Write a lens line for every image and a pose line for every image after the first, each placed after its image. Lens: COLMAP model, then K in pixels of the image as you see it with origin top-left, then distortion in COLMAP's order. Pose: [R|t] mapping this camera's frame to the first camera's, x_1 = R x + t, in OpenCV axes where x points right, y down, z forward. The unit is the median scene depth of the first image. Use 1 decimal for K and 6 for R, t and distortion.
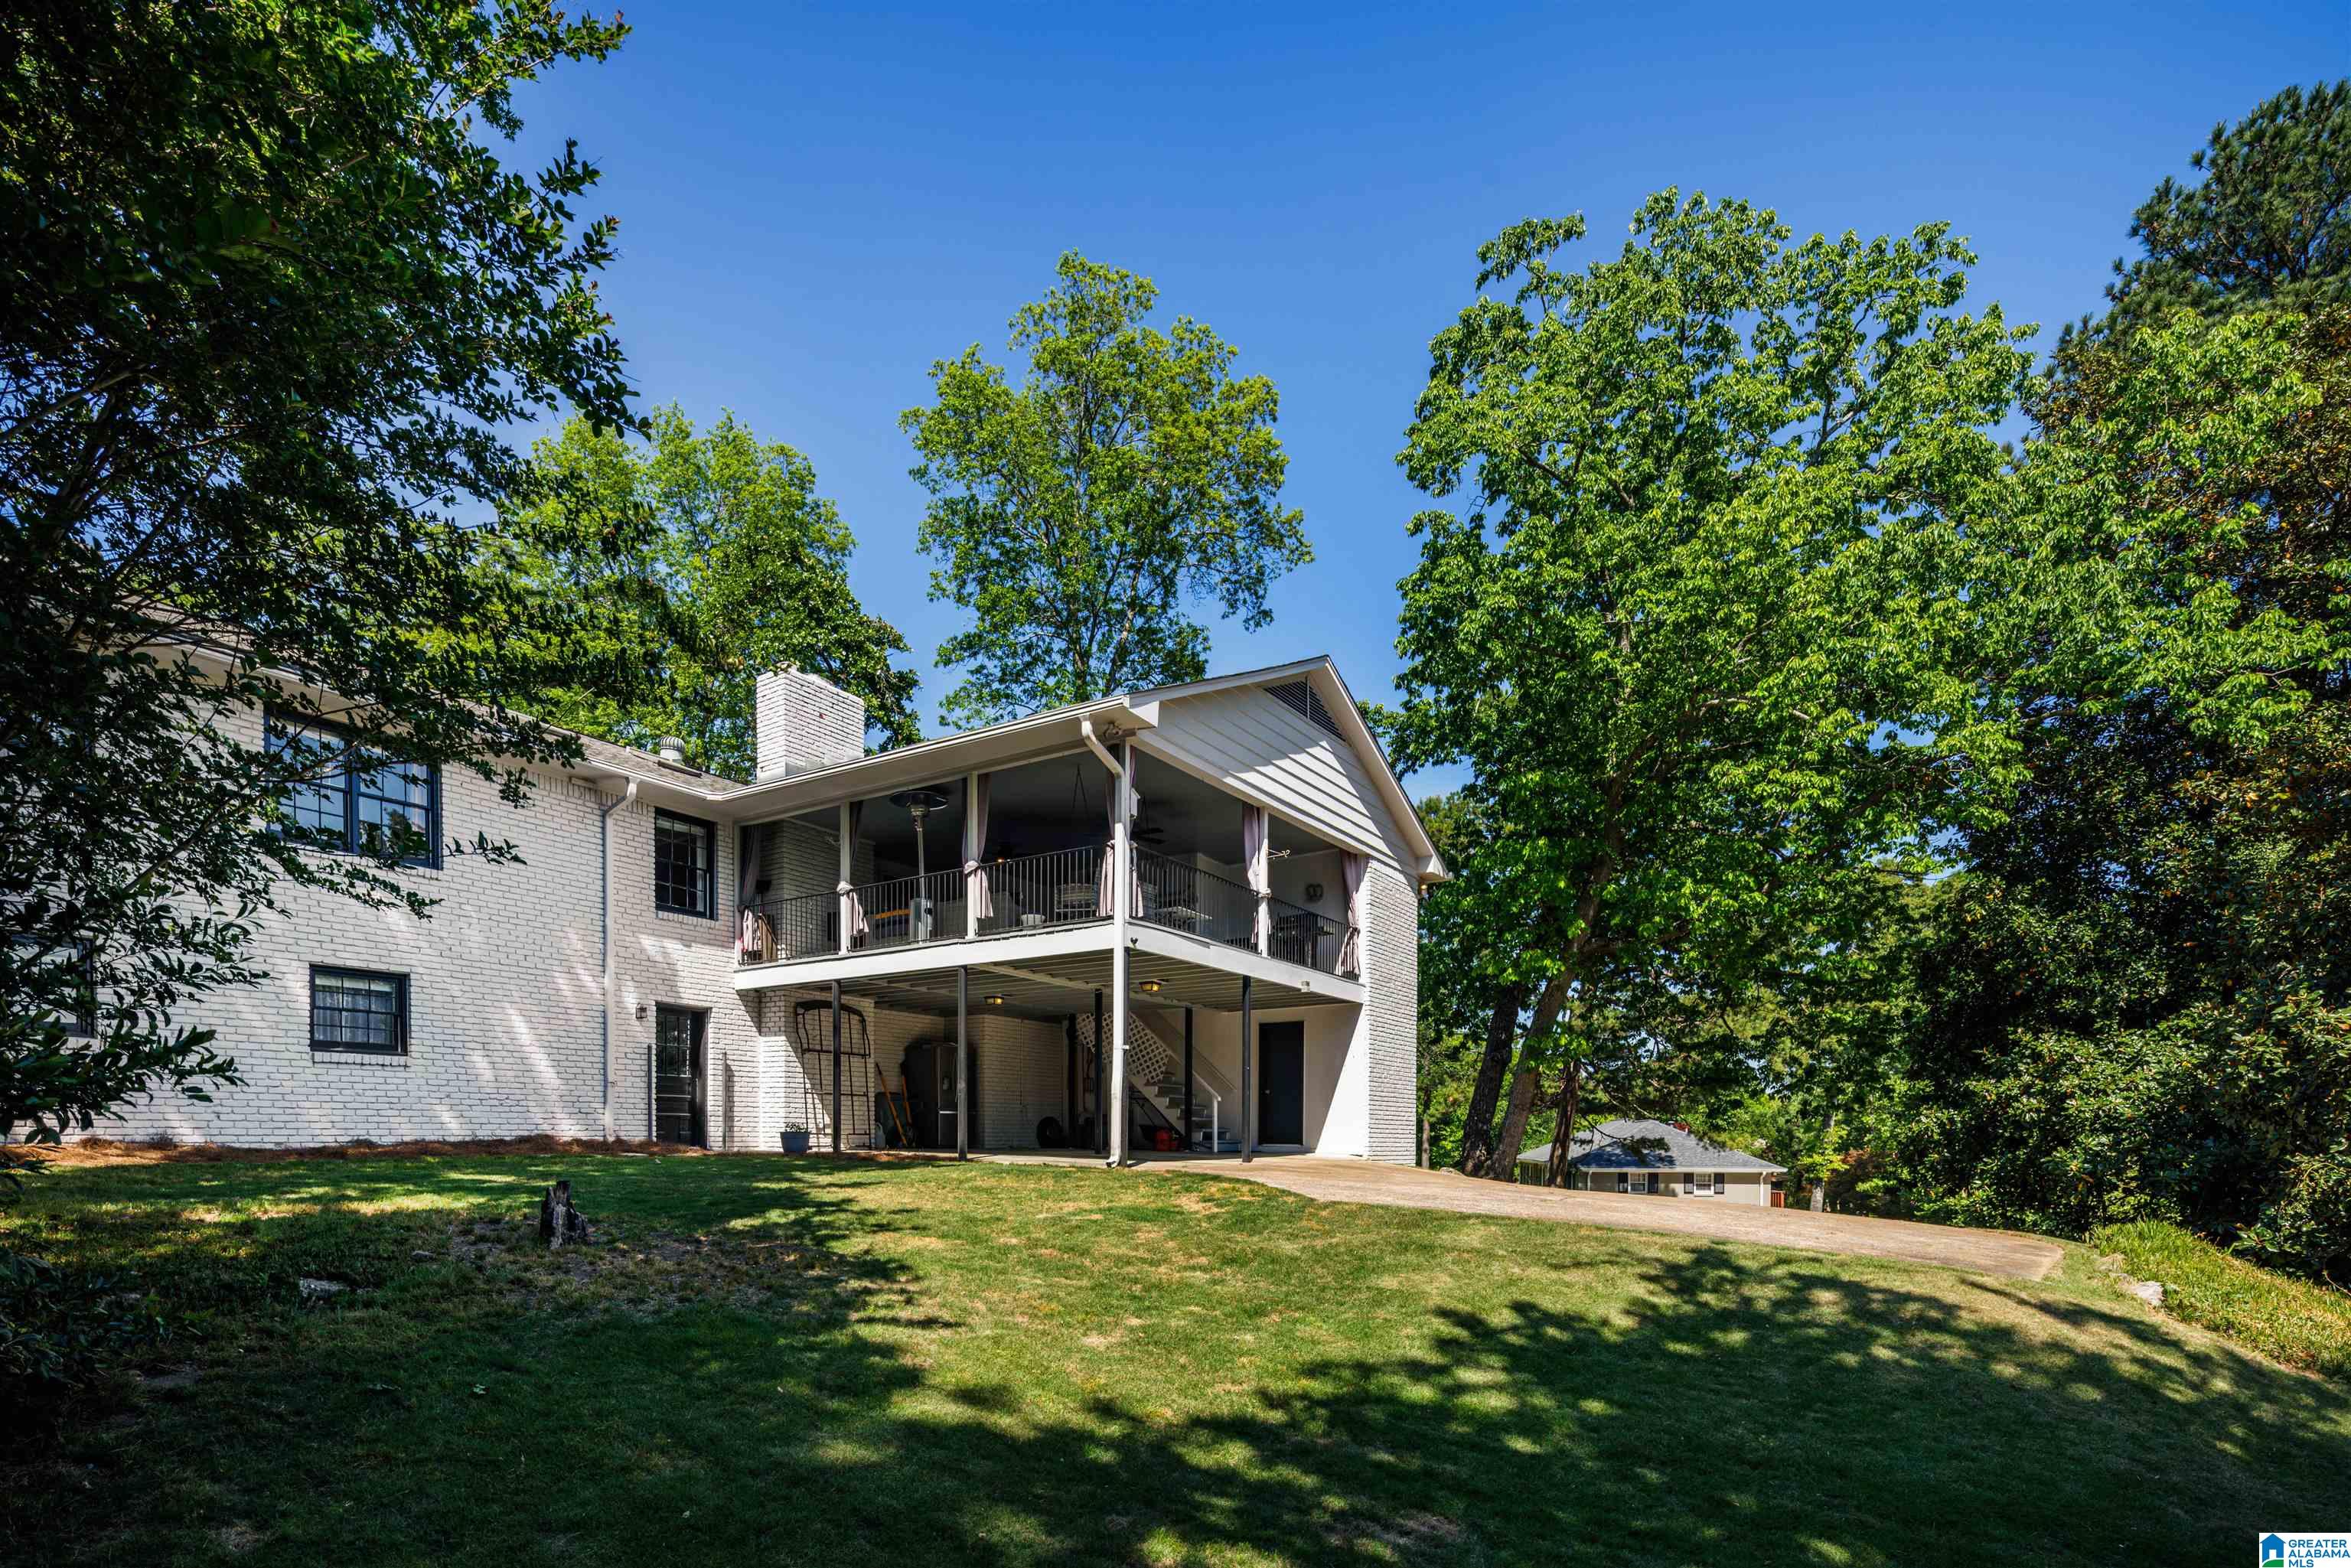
lens RADIAL K [[1180.0, 0, 1161.9], [0, 1180.0, 787.6], [0, 0, 1]] dist [-0.000644, 0.000083]
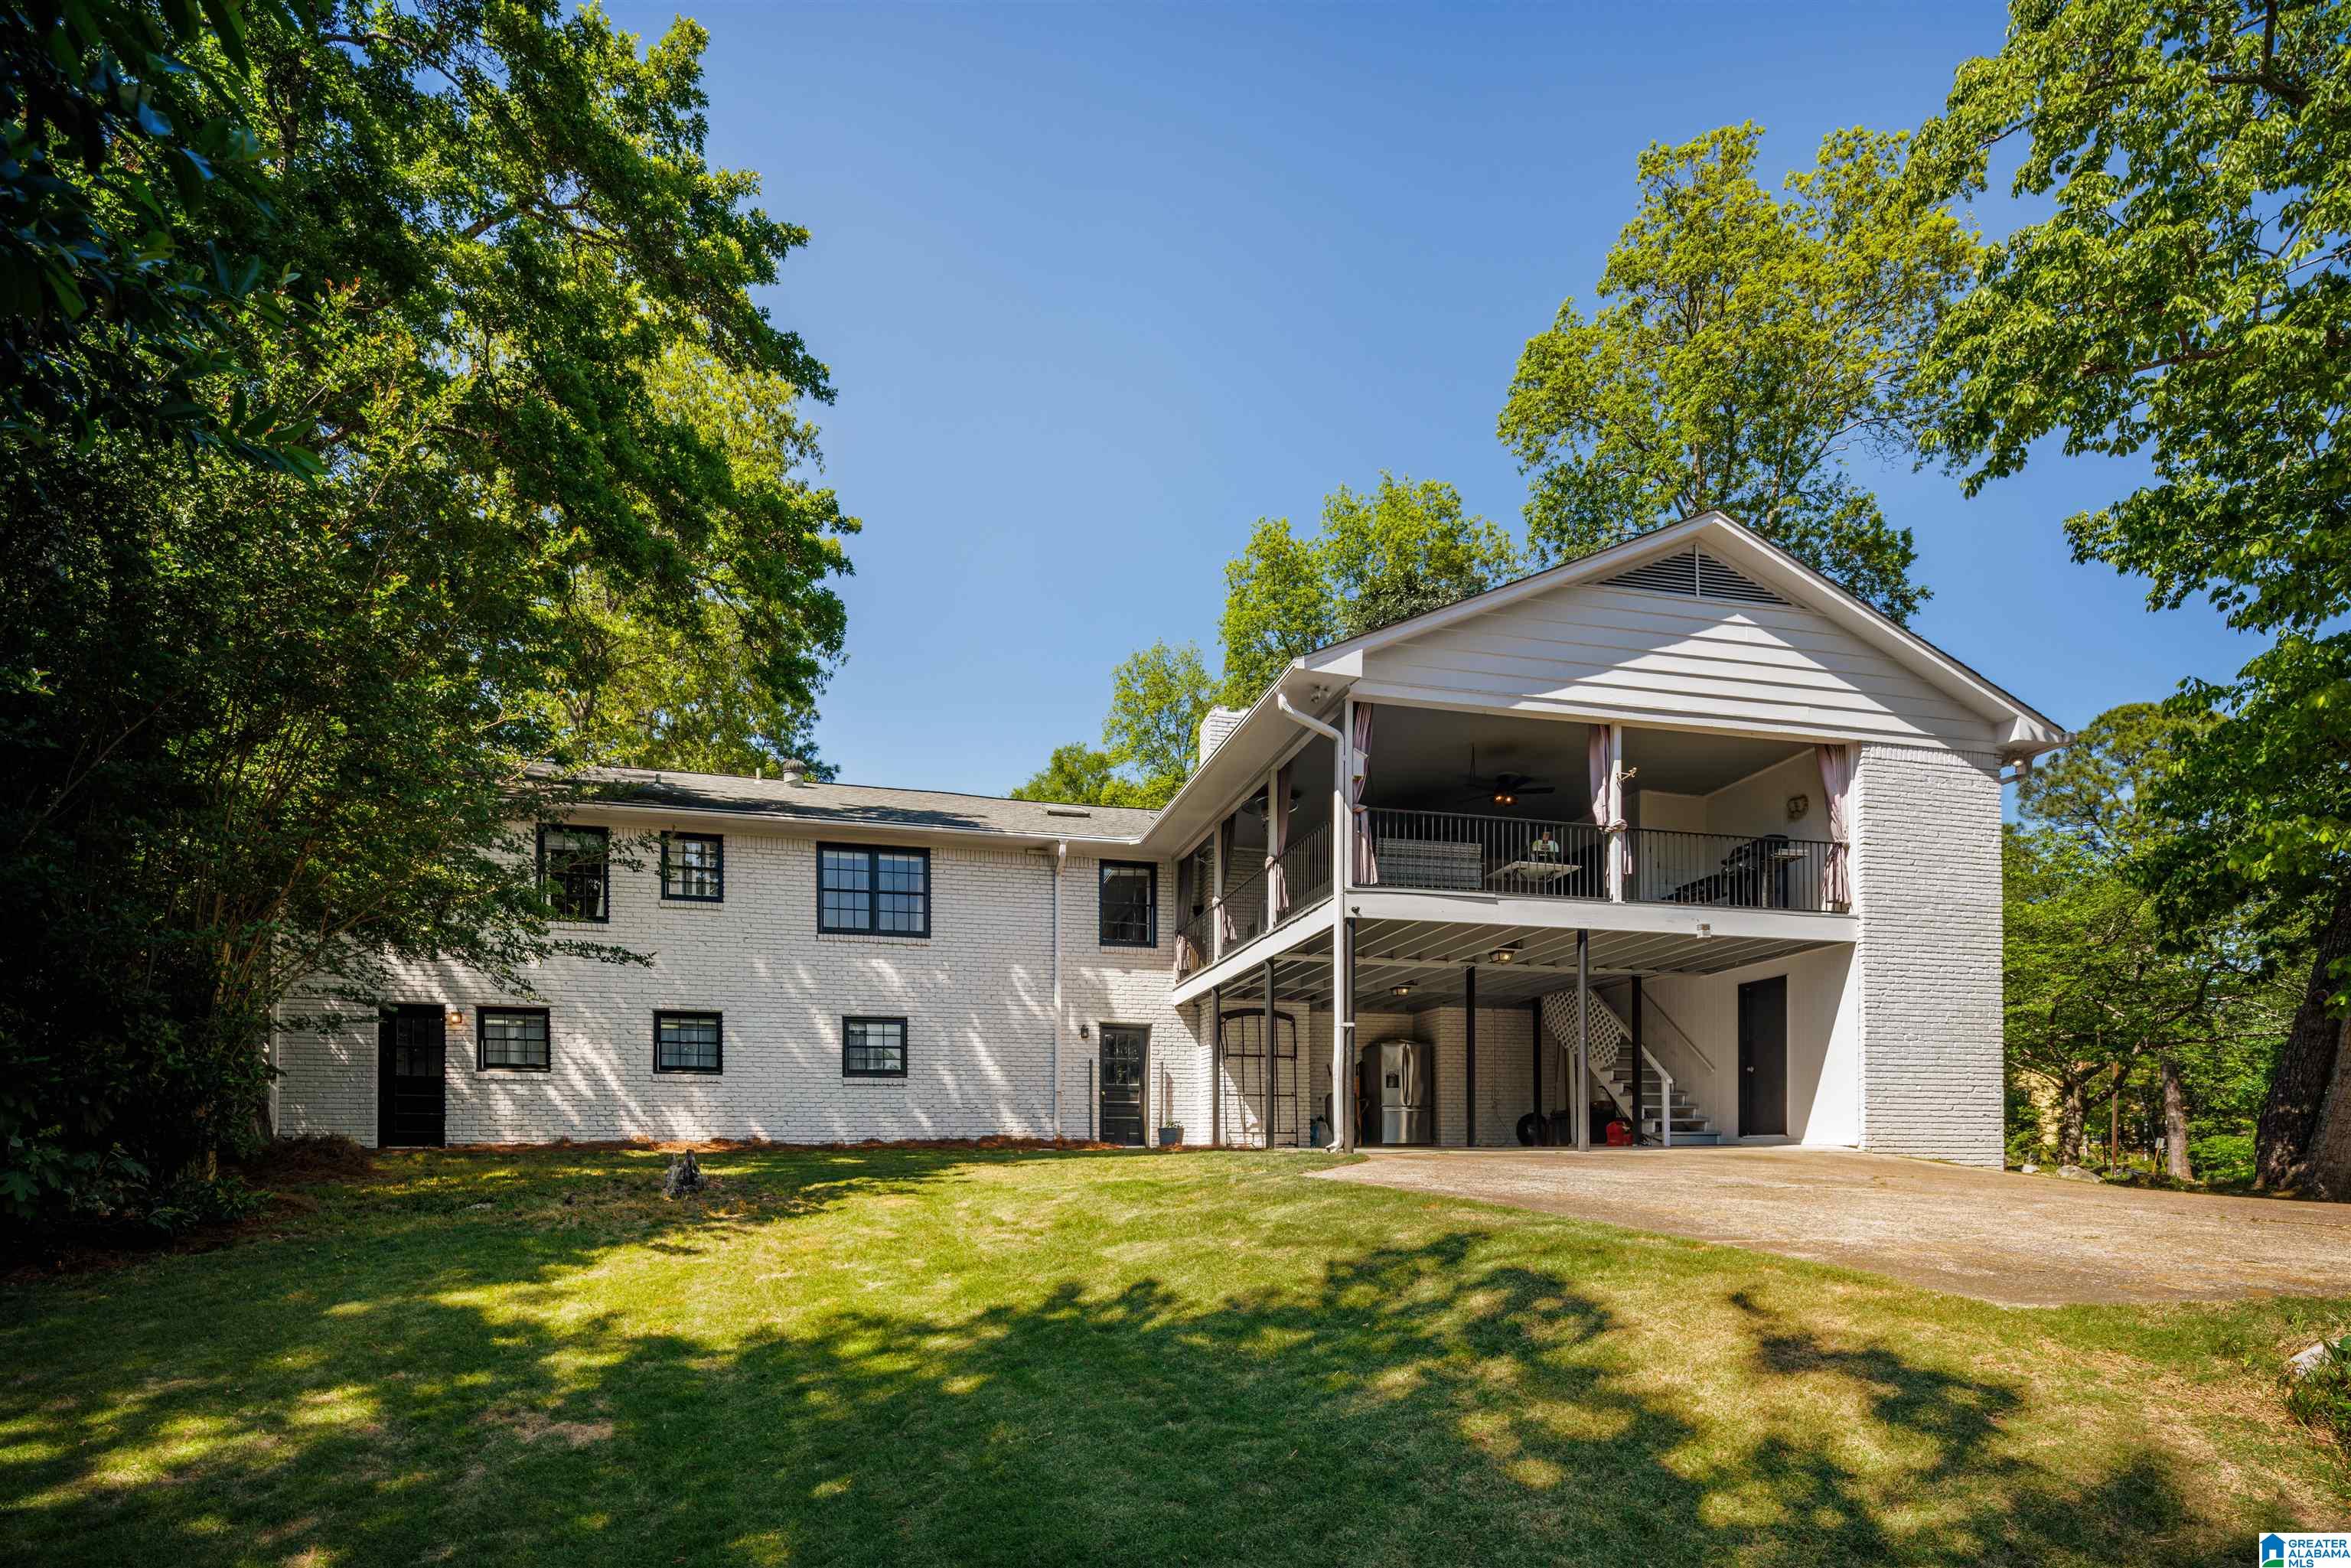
lens RADIAL K [[1180.0, 0, 1161.9], [0, 1180.0, 787.6], [0, 0, 1]] dist [-0.000644, 0.000083]
pose [[0.695007, -0.224714, -0.682985, 0.437463], [0.207145, 0.972210, -0.109083, 0.088570], [0.688517, -0.065663, 0.722241, 0.195641]]
